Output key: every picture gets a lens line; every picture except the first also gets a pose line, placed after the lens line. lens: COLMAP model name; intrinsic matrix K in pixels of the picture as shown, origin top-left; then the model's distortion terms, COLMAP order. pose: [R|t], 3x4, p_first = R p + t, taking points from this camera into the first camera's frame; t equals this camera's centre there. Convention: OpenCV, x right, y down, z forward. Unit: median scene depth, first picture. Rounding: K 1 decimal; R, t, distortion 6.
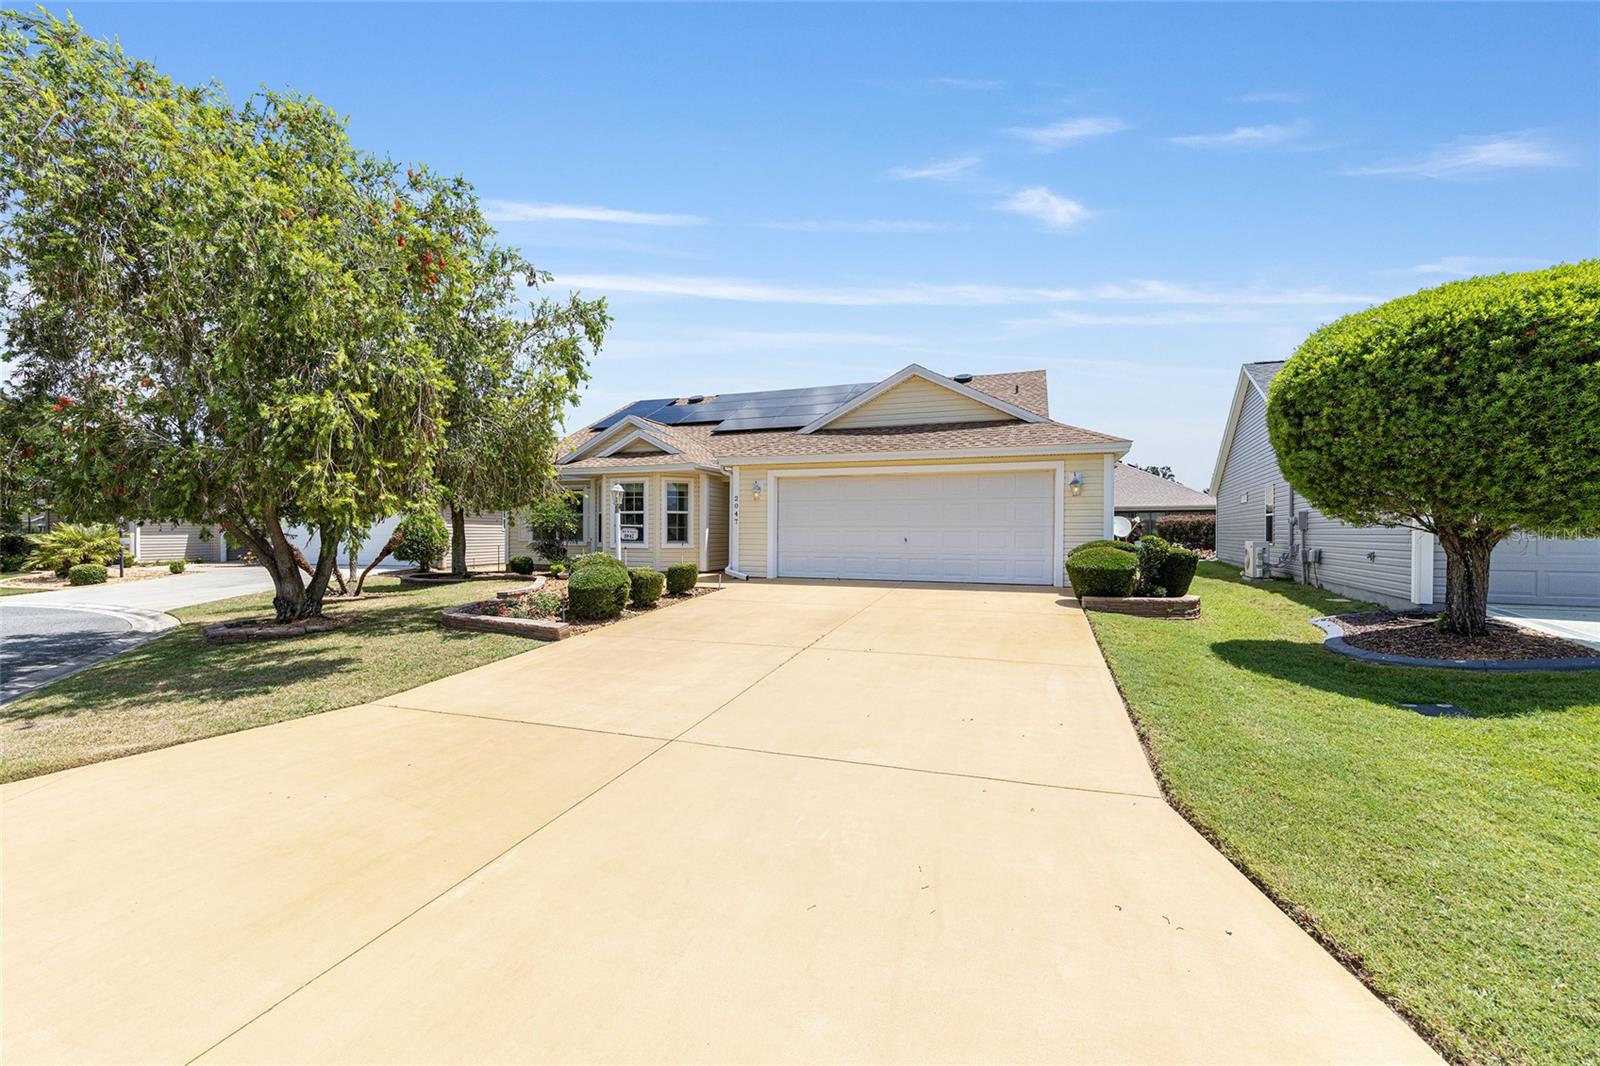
lens RADIAL K [[644.4, 0, 798.2], [0, 644.4, 532.3], [0, 0, 1]] dist [-0.003615, 0.000727]
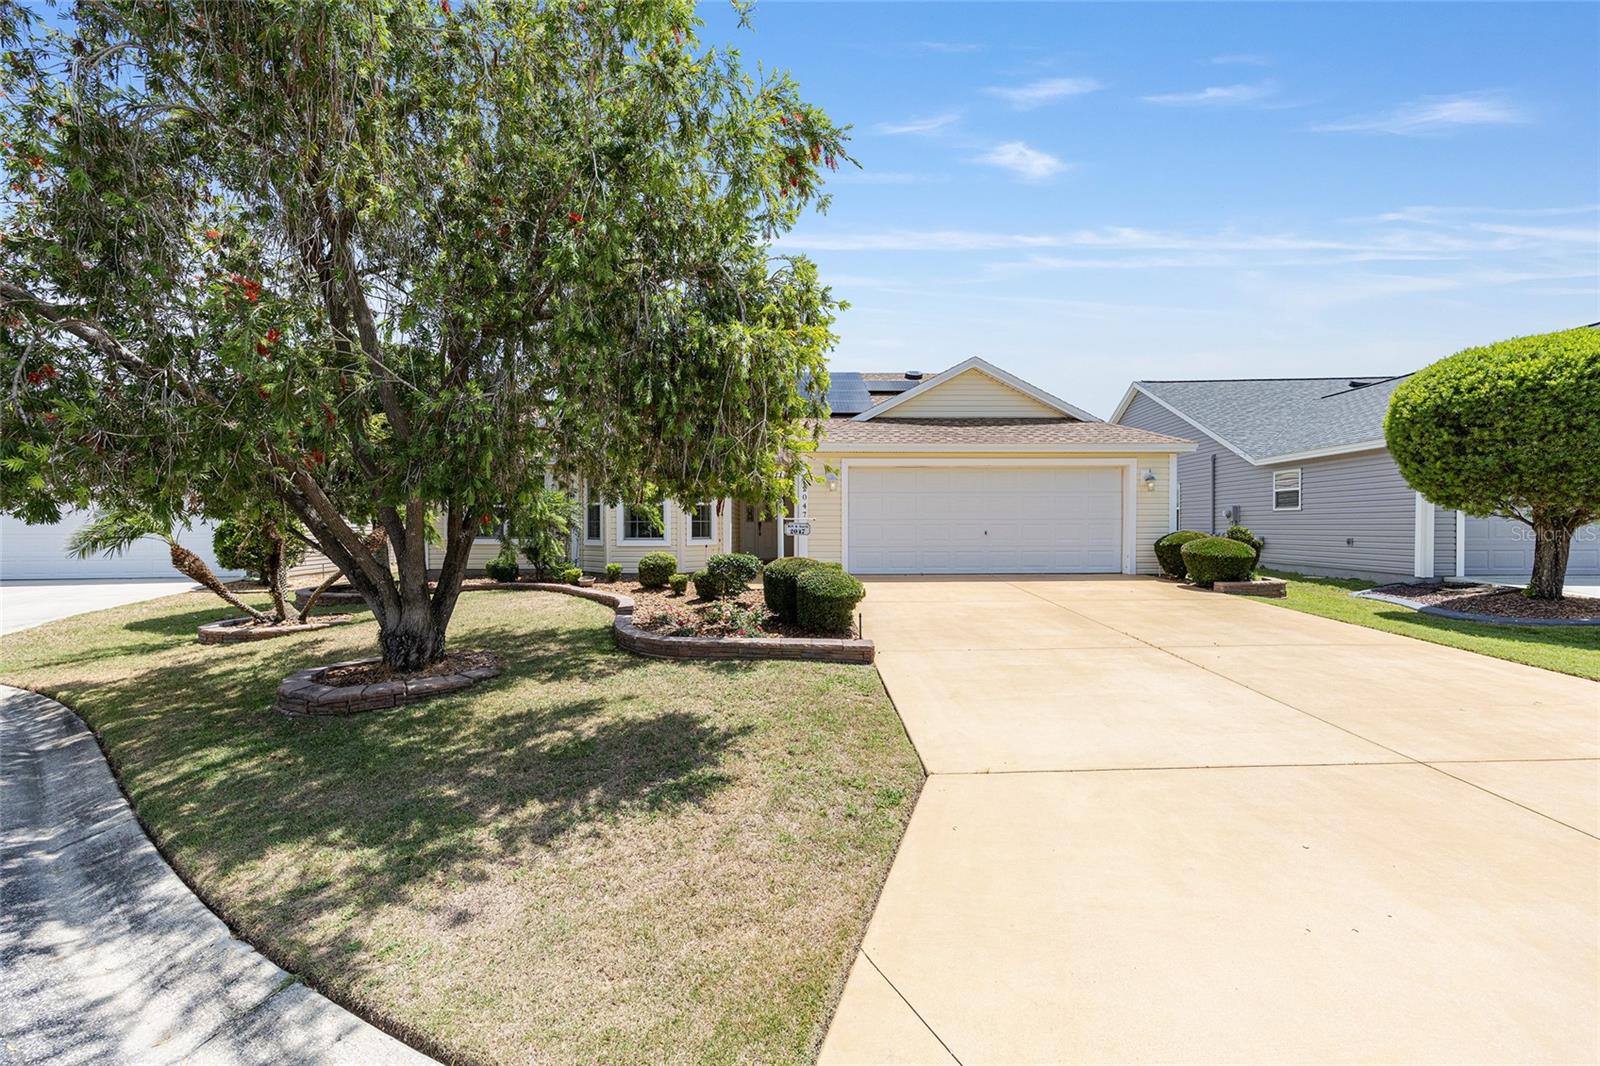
lens RADIAL K [[644.4, 0, 792.6], [0, 644.4, 533.0], [0, 0, 1]] dist [-0.003615, 0.000727]
pose [[0.931453, -0.011145, 0.363691, -0.563179], [0.007512, 0.999907, 0.011404, -0.002134], [-0.363784, -0.007890, 0.931450, 0.215596]]
